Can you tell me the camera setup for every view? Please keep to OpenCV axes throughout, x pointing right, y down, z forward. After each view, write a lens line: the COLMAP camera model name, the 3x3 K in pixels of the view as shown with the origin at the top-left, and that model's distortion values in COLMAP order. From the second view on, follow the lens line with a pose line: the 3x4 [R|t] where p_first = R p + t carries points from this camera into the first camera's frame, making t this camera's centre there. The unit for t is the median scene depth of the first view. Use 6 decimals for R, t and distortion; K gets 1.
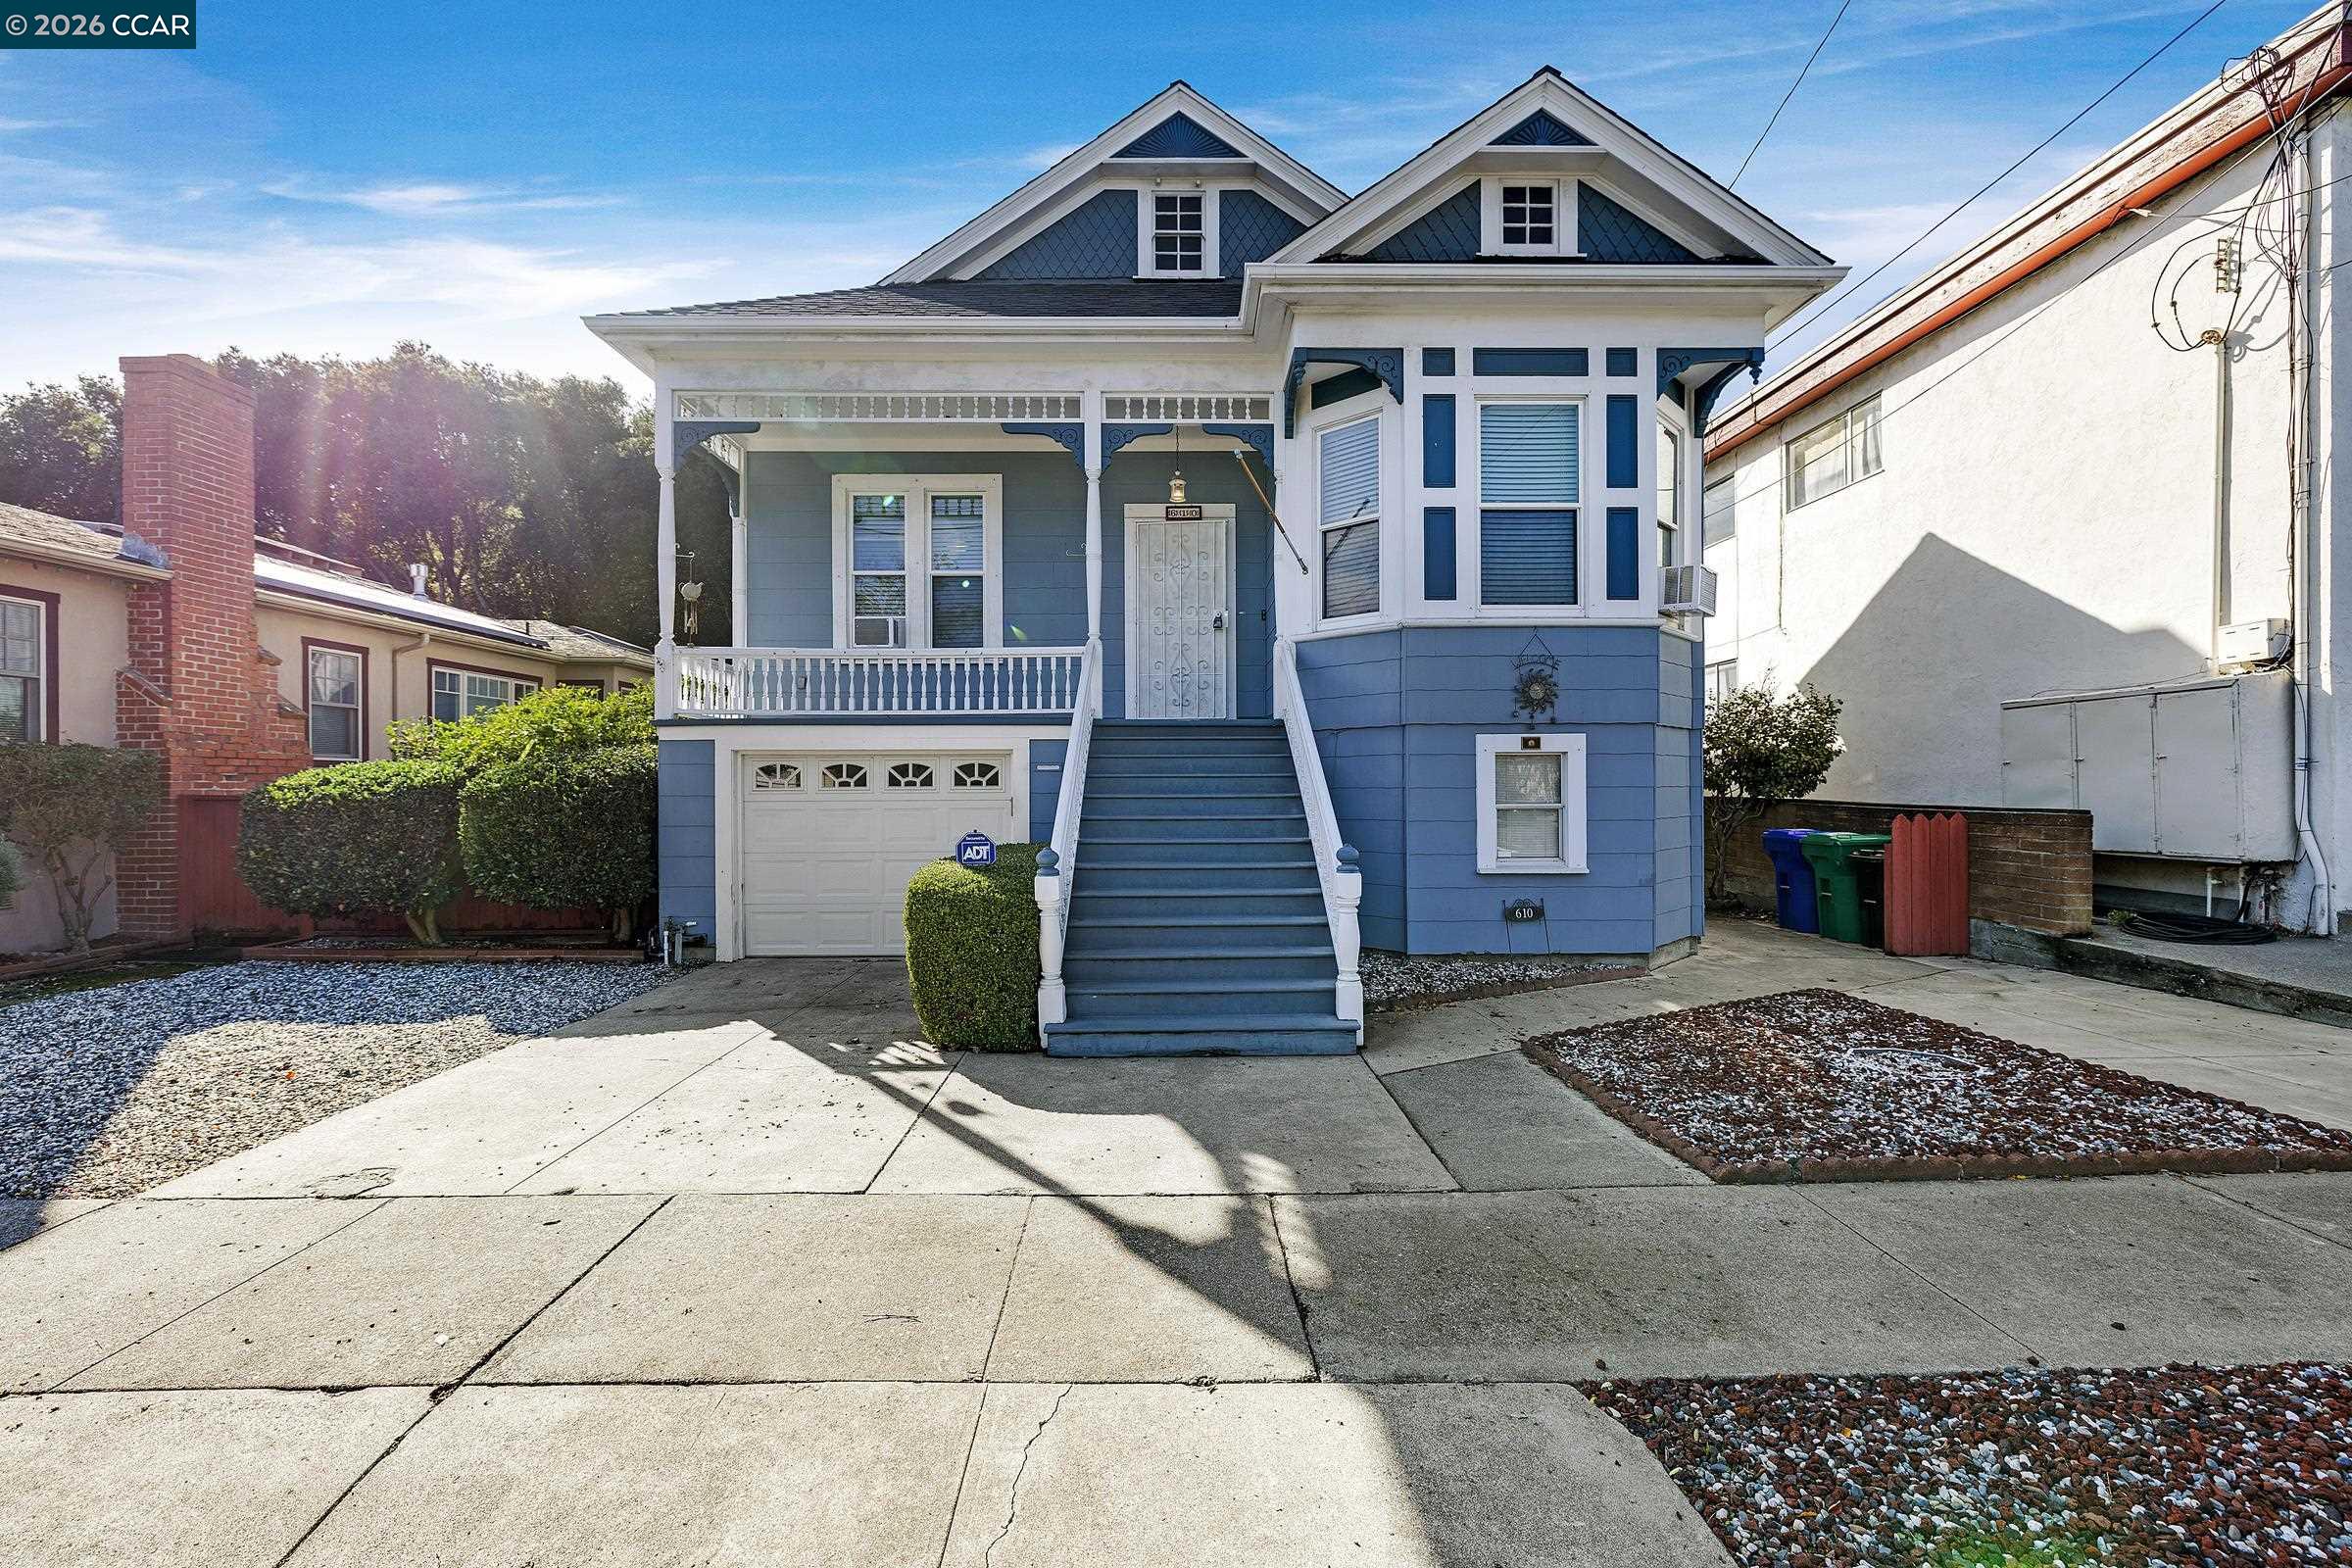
lens RADIAL K [[920.9, 0, 1228.8], [0, 920.9, 753.6], [0, 0, 1]] dist [0.000004, 0.000102]
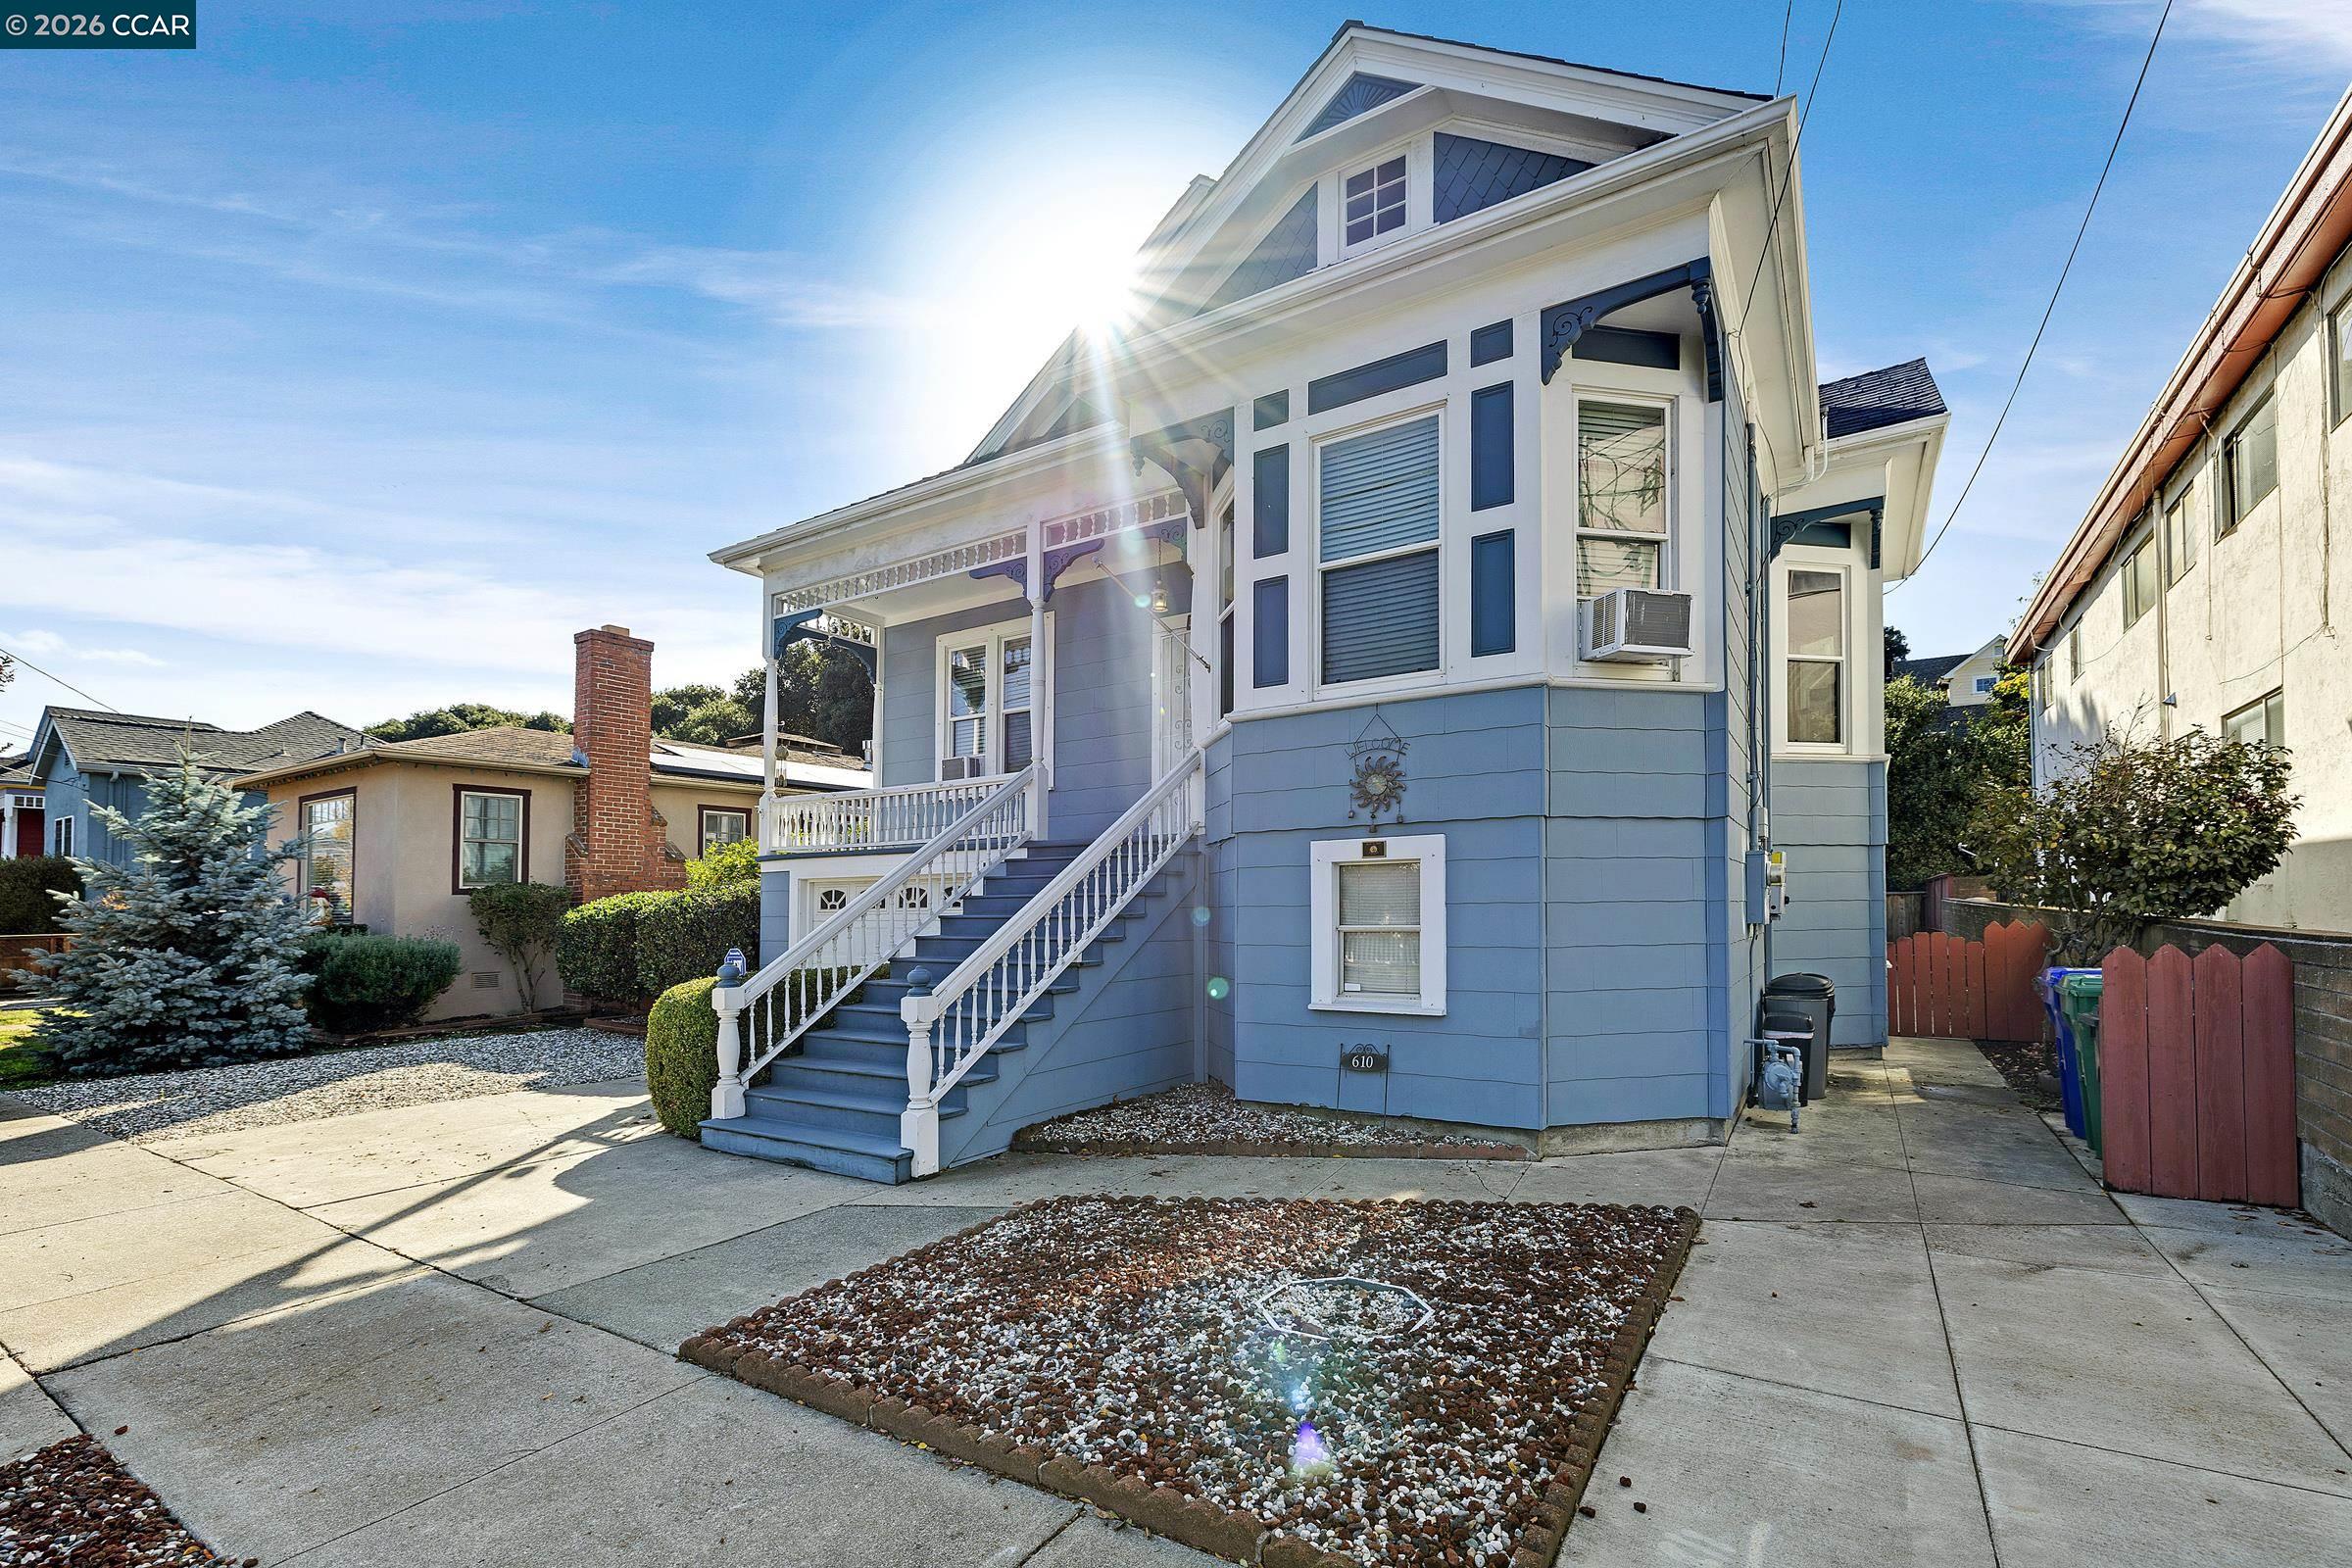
lens RADIAL K [[978.8, 0, 1249.4], [0, 978.8, 848.8], [0, 0, 1]] dist [0.001598, -0.000469]
pose [[0.850061, -0.037465, -0.525351, 0.670184], [0.026402, 0.999244, -0.028540, 0.009368], [0.526023, 0.010390, 0.850407, 0.213355]]
